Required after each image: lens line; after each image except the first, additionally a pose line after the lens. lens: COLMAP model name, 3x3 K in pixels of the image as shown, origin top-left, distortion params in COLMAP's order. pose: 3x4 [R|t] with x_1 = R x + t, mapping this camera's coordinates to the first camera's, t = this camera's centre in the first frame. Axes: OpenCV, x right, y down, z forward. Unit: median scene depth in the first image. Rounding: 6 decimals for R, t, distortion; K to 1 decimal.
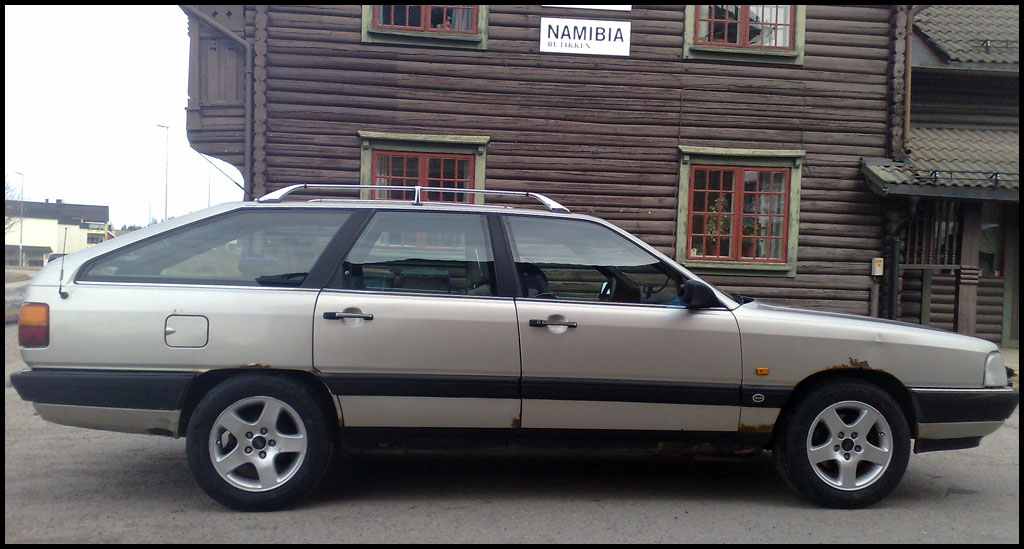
lens RADIAL K [[1020.8, 0, 491.4], [0, 1020.8, 332.1], [0, 0, 1]] dist [-0.004922, 0.000000]
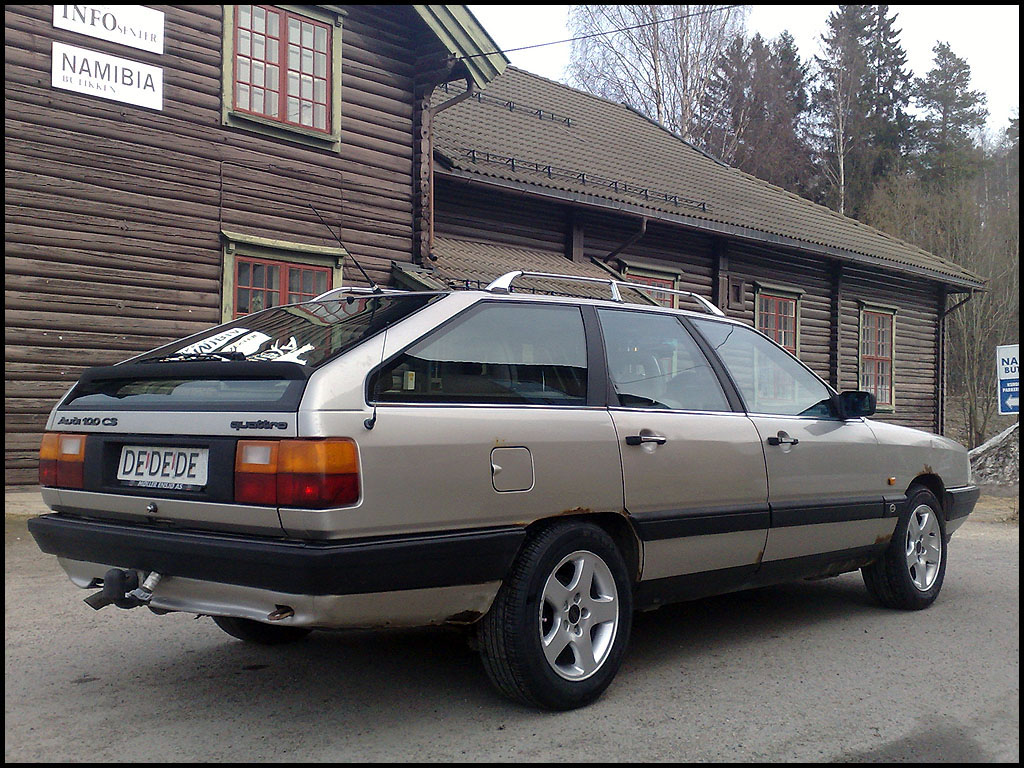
lens RADIAL K [[1244.3, 0, 513.2], [0, 1244.3, 385.3], [0, 0, 1]] dist [-0.010442, 0.000000]
pose [[0.714847, 0.005832, 0.699257, -0.339318], [0.036086, 0.998325, -0.045217, -0.007063], [-0.698350, 0.057557, 0.713439, 0.141313]]
